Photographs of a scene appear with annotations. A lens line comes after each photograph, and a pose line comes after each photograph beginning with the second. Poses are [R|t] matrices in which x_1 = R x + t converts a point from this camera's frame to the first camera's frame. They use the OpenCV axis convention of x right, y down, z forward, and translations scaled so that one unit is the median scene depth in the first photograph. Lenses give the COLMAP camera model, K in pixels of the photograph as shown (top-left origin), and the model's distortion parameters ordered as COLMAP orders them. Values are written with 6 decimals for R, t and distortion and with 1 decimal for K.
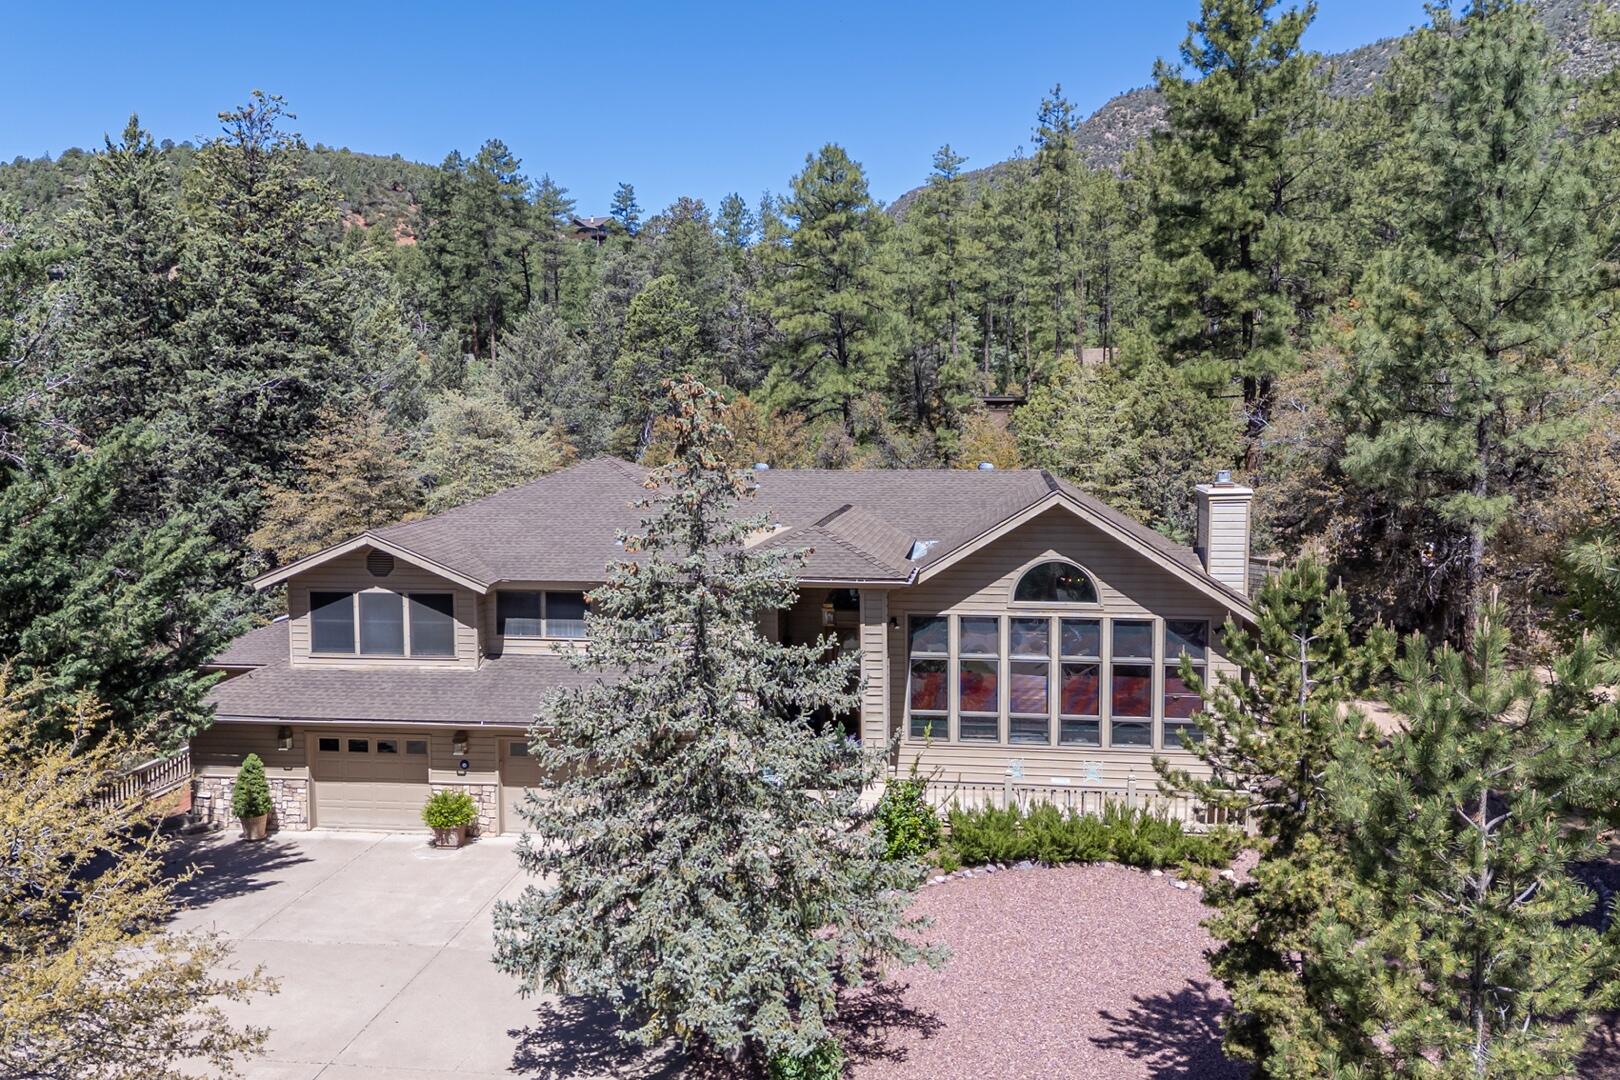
lens RADIAL K [[1420.2, 0, 810.0], [0, 1420.2, 540.0], [0, 0, 1]] dist [0.078352, -0.098225]
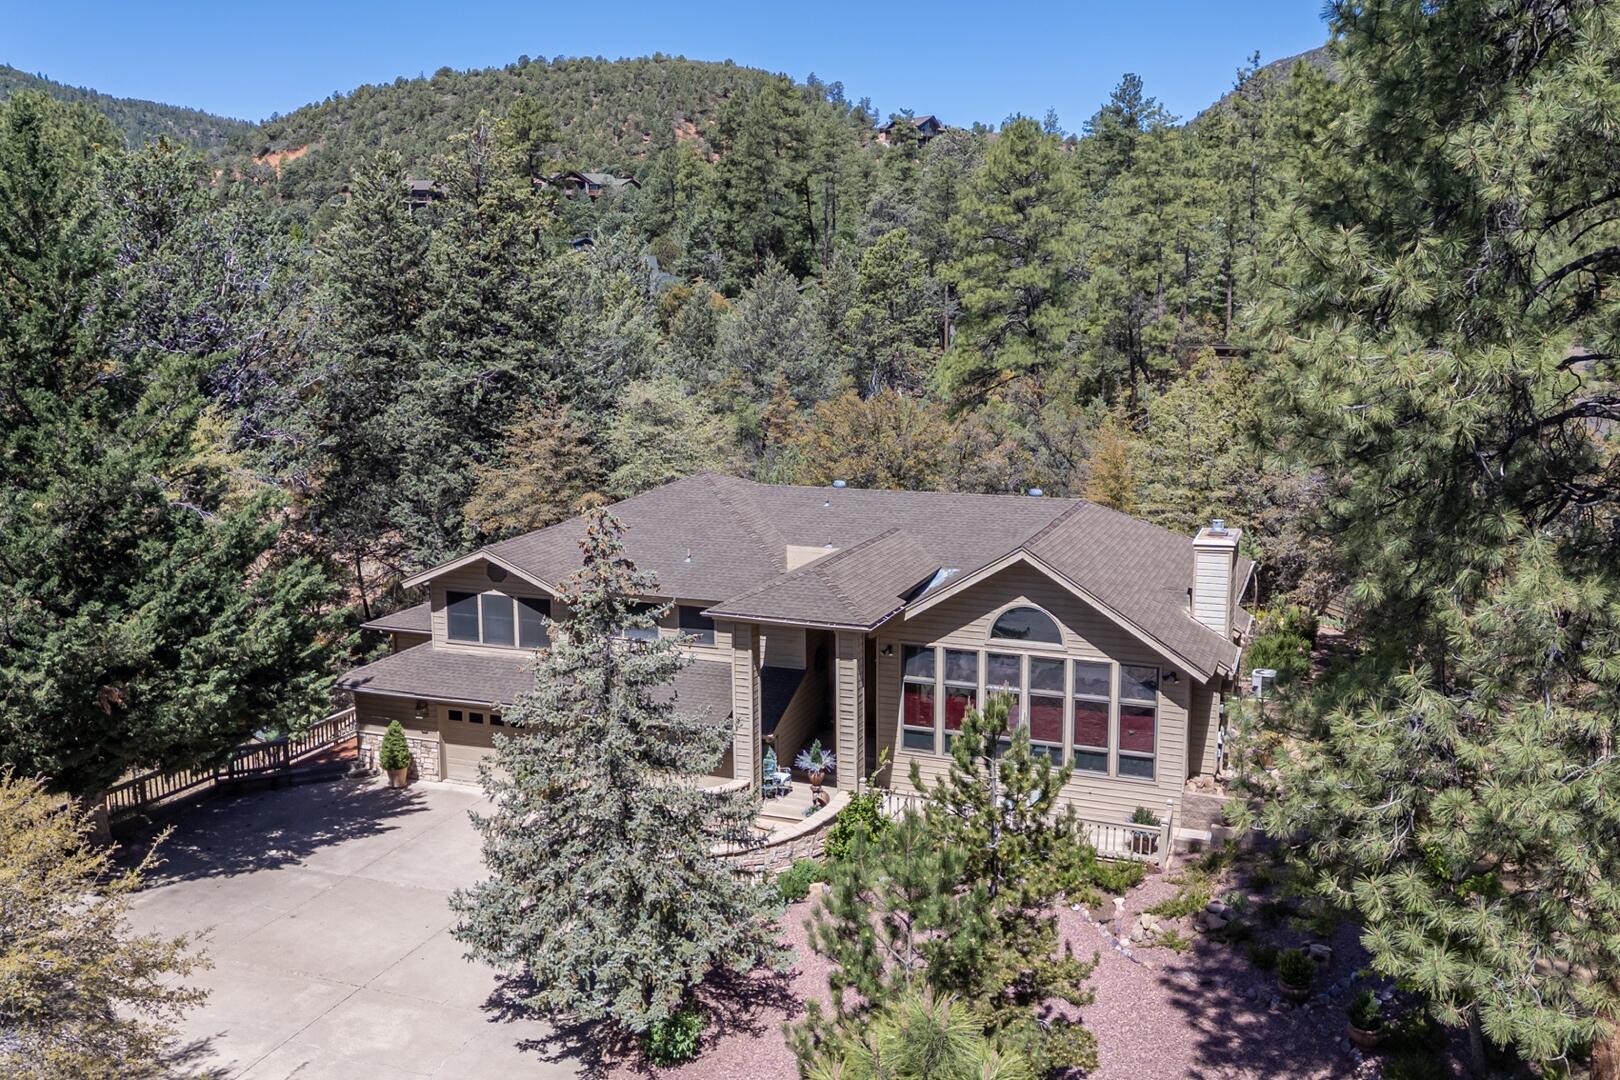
lens RADIAL K [[1420.2, 0, 810.0], [0, 1420.2, 540.0], [0, 0, 1]] dist [0.078352, -0.098225]
pose [[0.972254, 0.040702, -0.230360, 0.246920], [-0.022632, 0.996494, 0.080551, -0.117304], [0.232831, -0.073103, 0.969766, -0.126697]]
